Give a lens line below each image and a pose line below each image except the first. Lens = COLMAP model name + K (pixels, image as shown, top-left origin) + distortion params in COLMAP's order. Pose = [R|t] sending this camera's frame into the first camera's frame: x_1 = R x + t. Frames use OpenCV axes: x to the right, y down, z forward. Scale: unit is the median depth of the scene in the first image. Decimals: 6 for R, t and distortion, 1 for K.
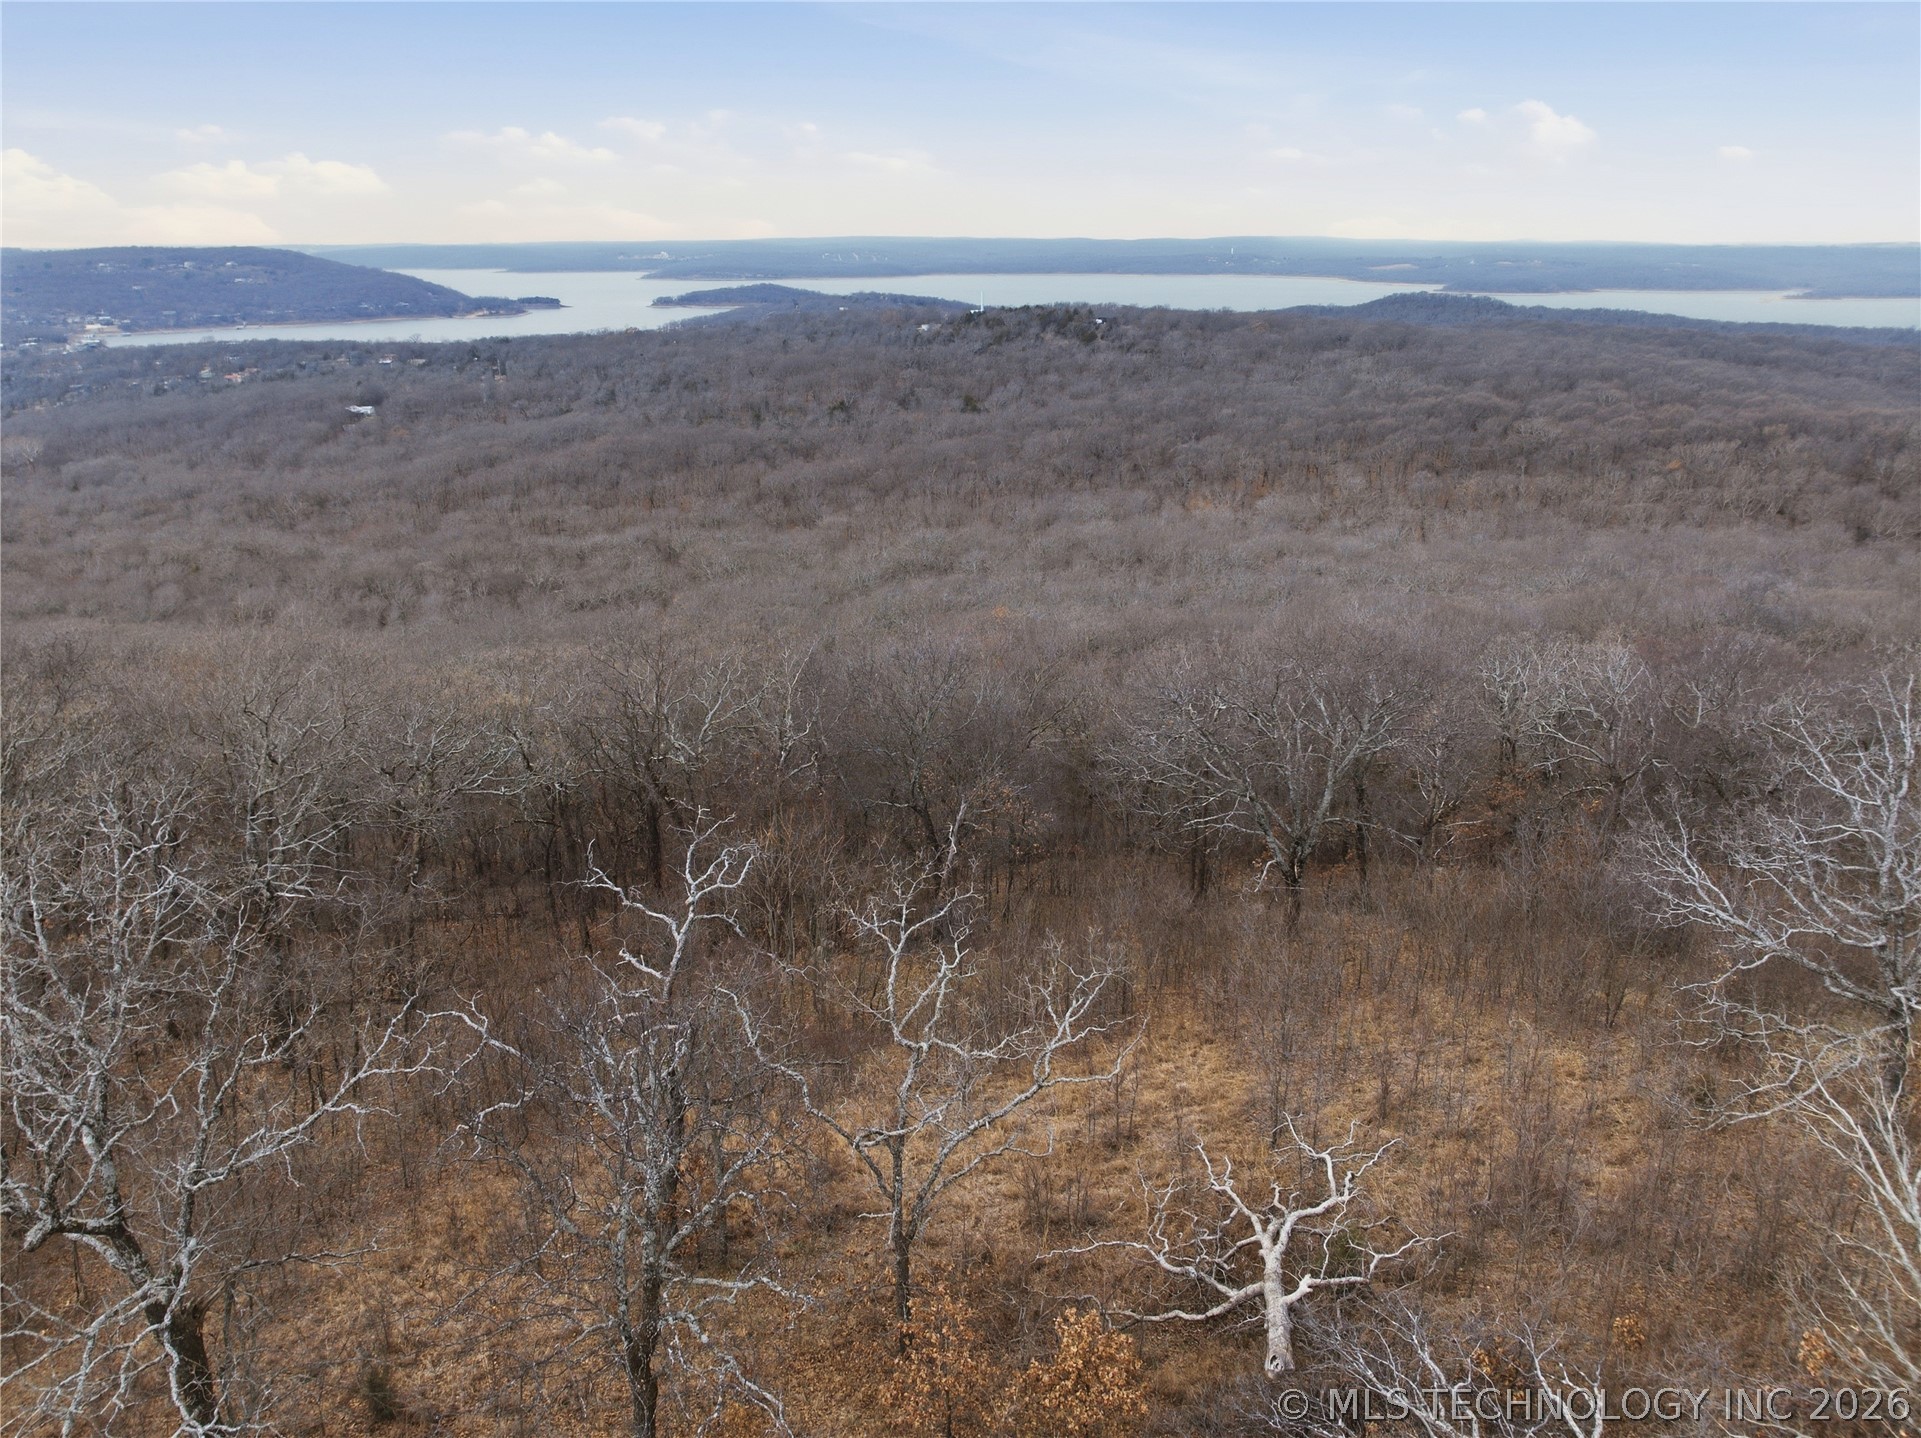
lens RADIAL K [[1364.1, 0, 952.9], [0, 1364.1, 726.5], [0, 0, 1]] dist [-0.051688, 0.026019]
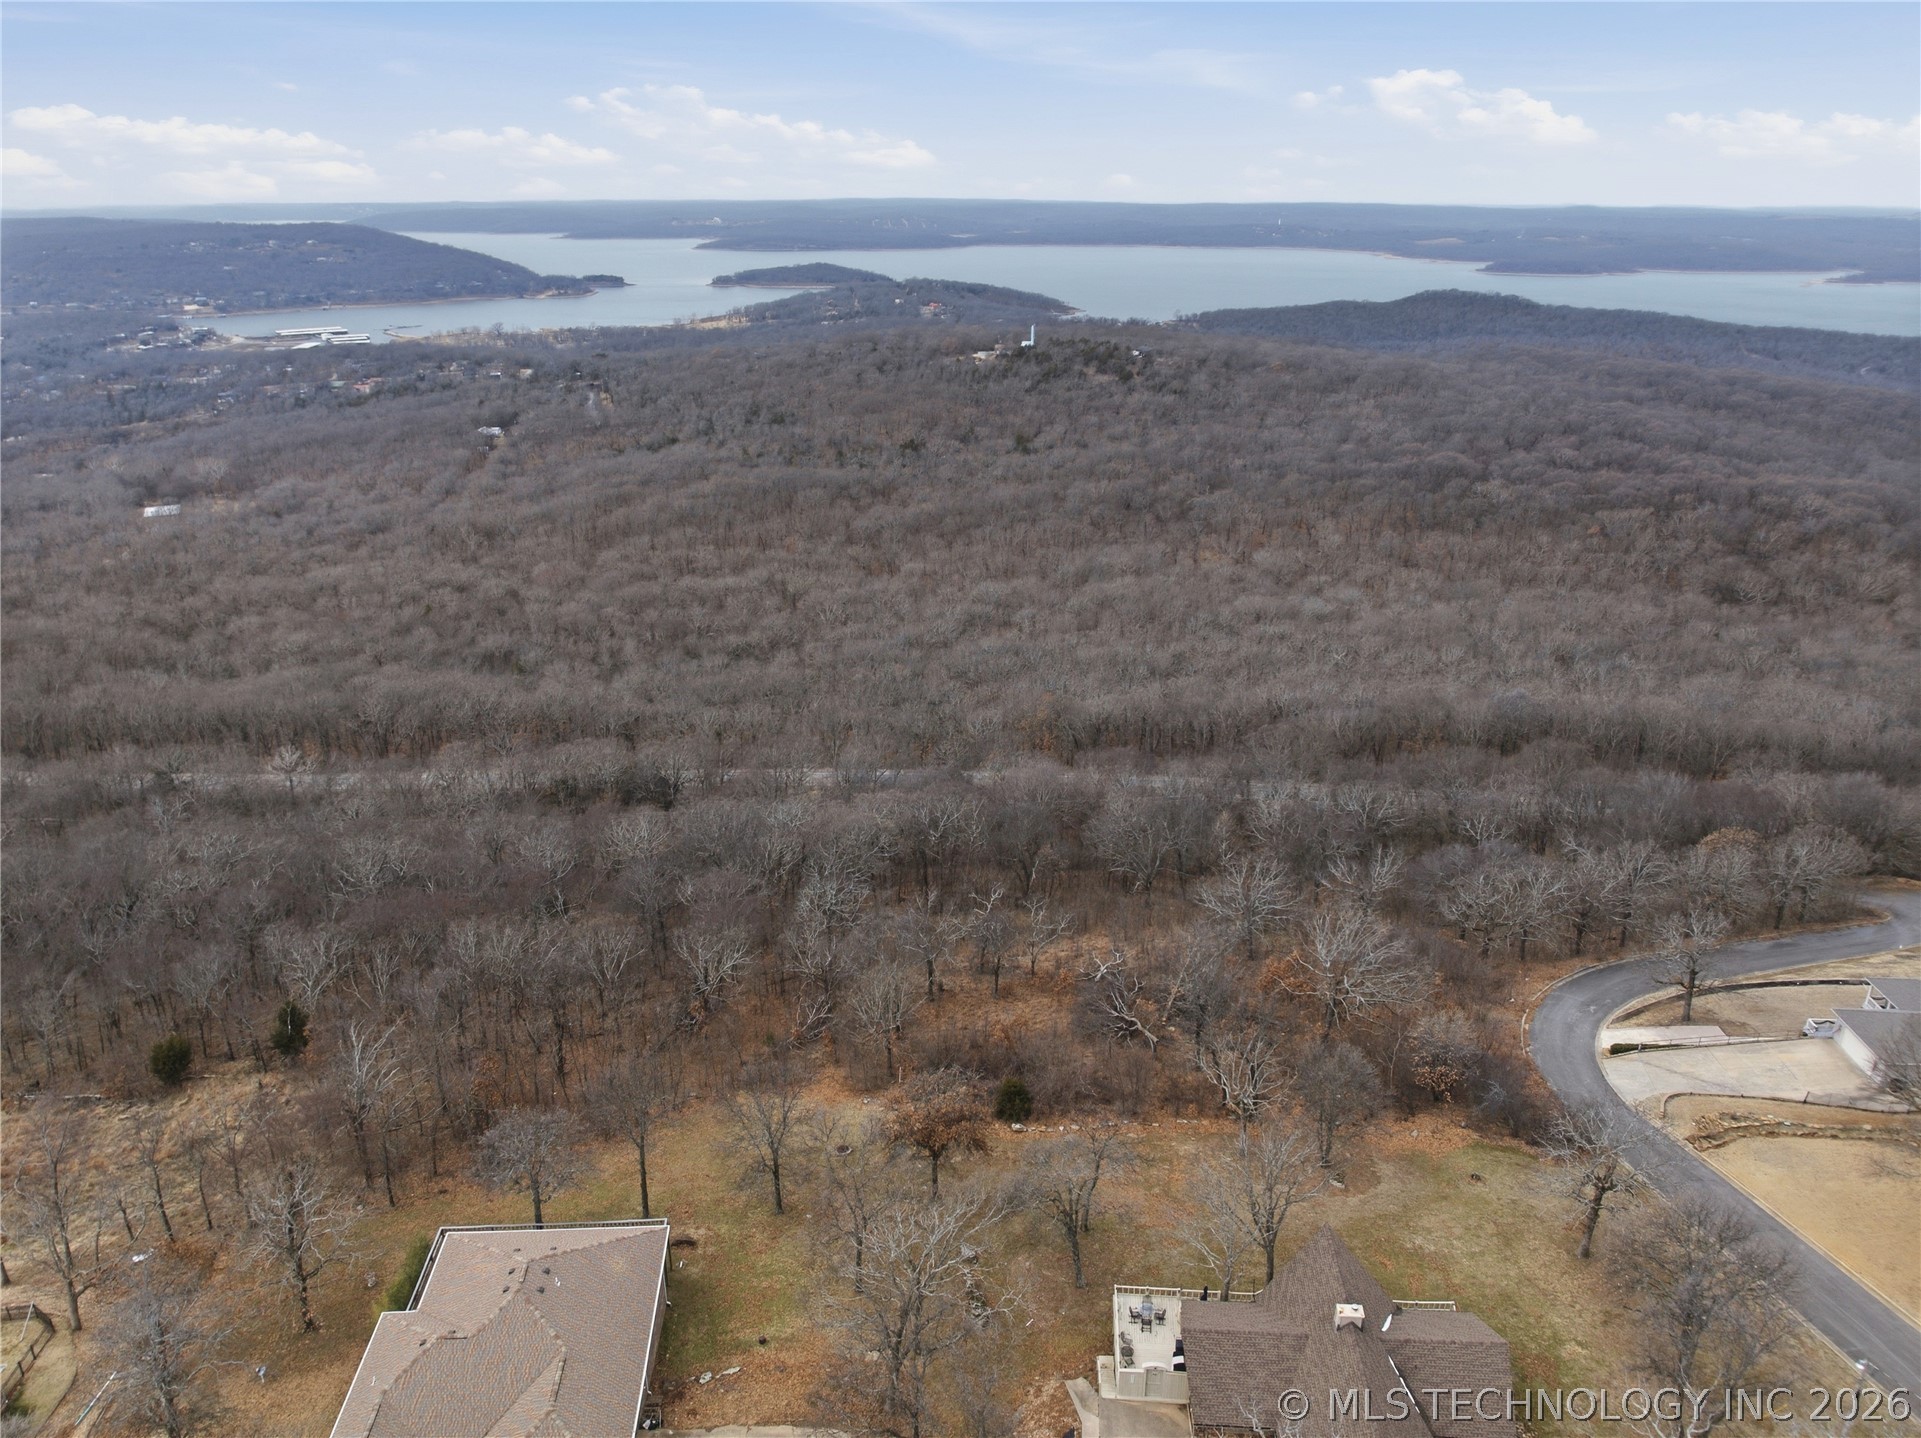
lens RADIAL K [[1356.1, 0, 951.6], [0, 1356.1, 723.5], [0, 0, 1]] dist [-0.035676, -0.008130]
pose [[0.999405, 0.016876, -0.030095, -0.016723], [-0.016052, 0.999495, 0.027423, -0.056652], [0.030543, -0.026924, 0.999171, -0.344820]]
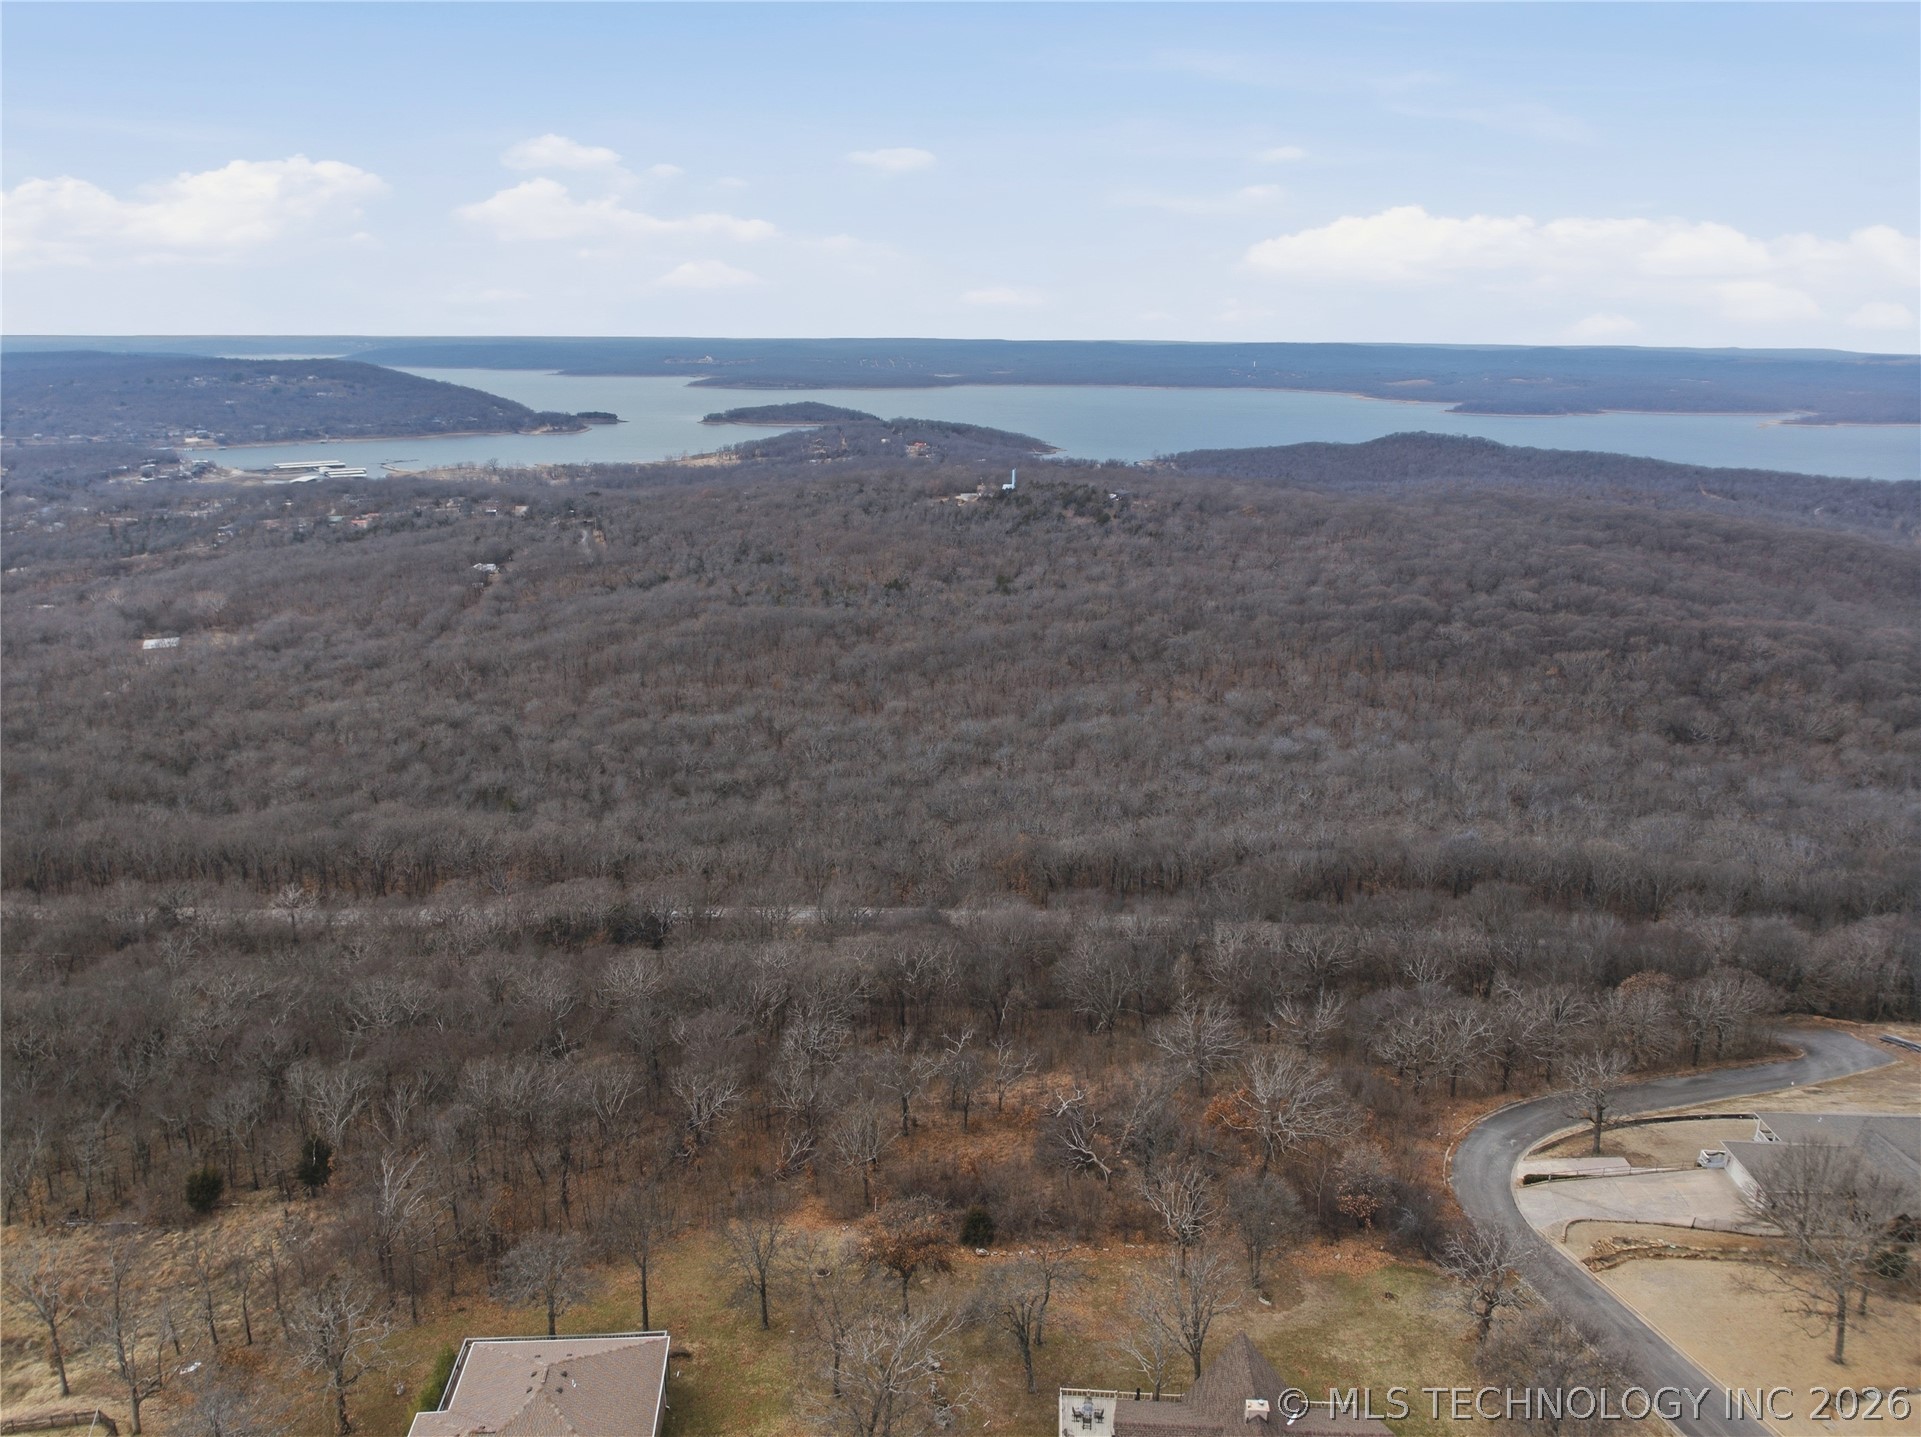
lens RADIAL K [[1356.1, 0, 951.6], [0, 1356.1, 723.0], [0, 0, 1]] dist [-0.035676, -0.008130]
pose [[0.999650, 0.017451, -0.019874, -0.012314], [-0.018744, 0.997588, -0.066839, -0.066915], [0.018659, 0.067188, 0.997566, -0.388779]]
